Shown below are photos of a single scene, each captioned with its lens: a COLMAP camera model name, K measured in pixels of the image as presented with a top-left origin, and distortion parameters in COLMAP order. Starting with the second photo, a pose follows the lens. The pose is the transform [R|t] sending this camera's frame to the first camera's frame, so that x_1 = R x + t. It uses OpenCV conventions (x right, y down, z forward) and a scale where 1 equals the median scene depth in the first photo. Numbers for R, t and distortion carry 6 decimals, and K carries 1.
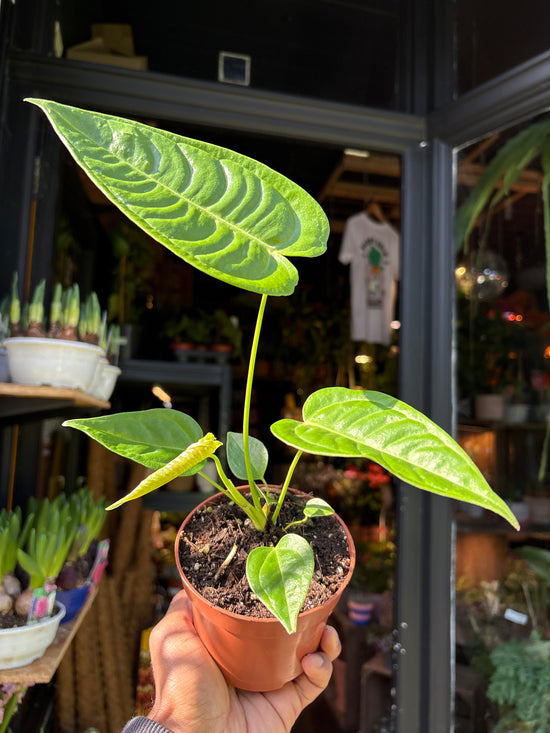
lens RADIAL K [[576.5, 0, 270.0], [0, 576.5, 360.3], [0, 0, 1]] dist [0.007867, -0.025938]
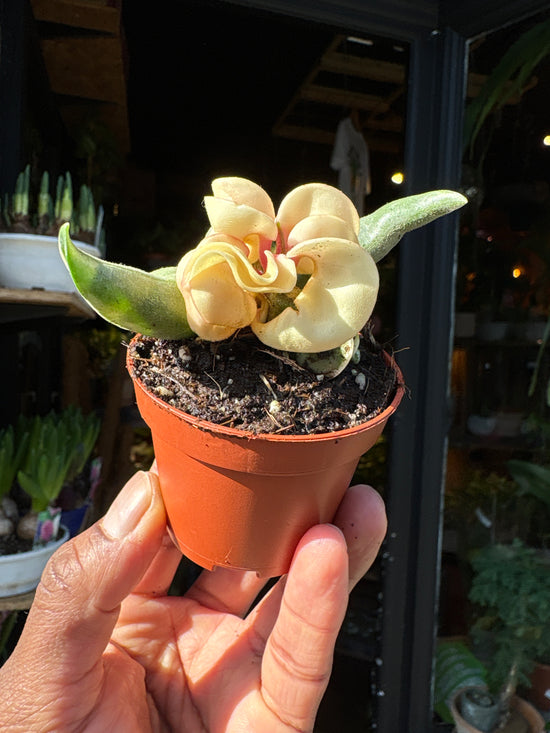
lens RADIAL K [[576.5, 0, 274.6], [0, 576.5, 360.4], [0, 0, 1]] dist [0.007867, -0.025938]
pose [[0.996527, 0.003465, 0.083197, -0.060428], [-0.015247, 0.989835, 0.141399, 0.012175], [-0.081861, -0.142176, 0.986451, 0.053932]]
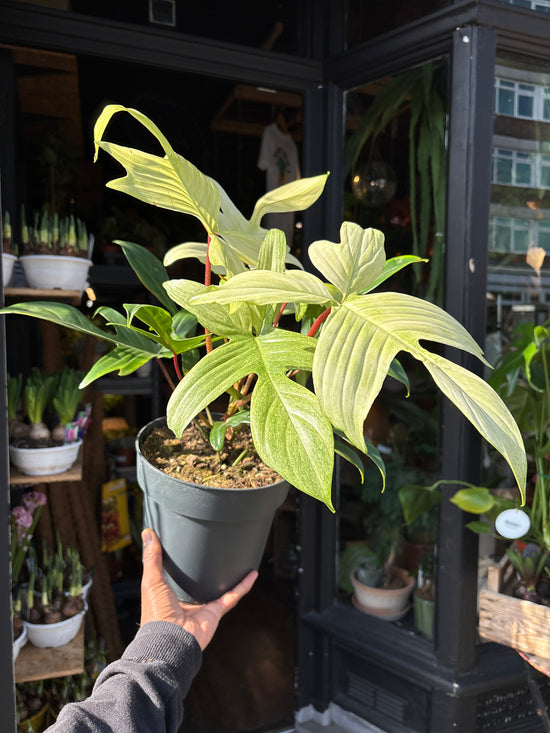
lens RADIAL K [[576.5, 0, 276.7], [0, 576.5, 364.5], [0, 0, 1]] dist [0.007867, -0.025938]
pose [[0.985209, -0.040819, 0.166426, -0.058088], [0.009567, 0.982802, 0.184416, -0.017667], [-0.171091, -0.180096, 0.968655, -0.295882]]
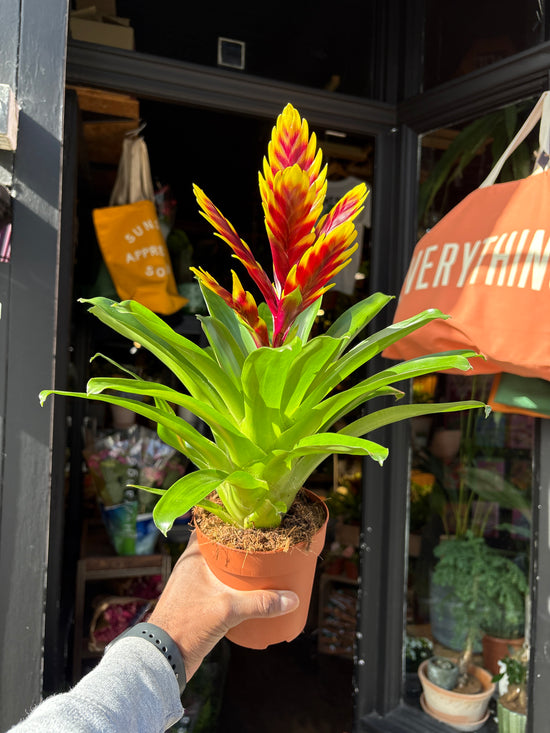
lens RADIAL K [[576.5, 0, 272.4], [0, 576.5, 358.8], [0, 0, 1]] dist [0.007867, -0.025938]
pose [[0.994837, -0.001161, 0.101483, -0.098583], [-0.008513, 0.995456, 0.094839, -0.023413], [-0.101132, -0.095214, 0.990306, -0.173932]]
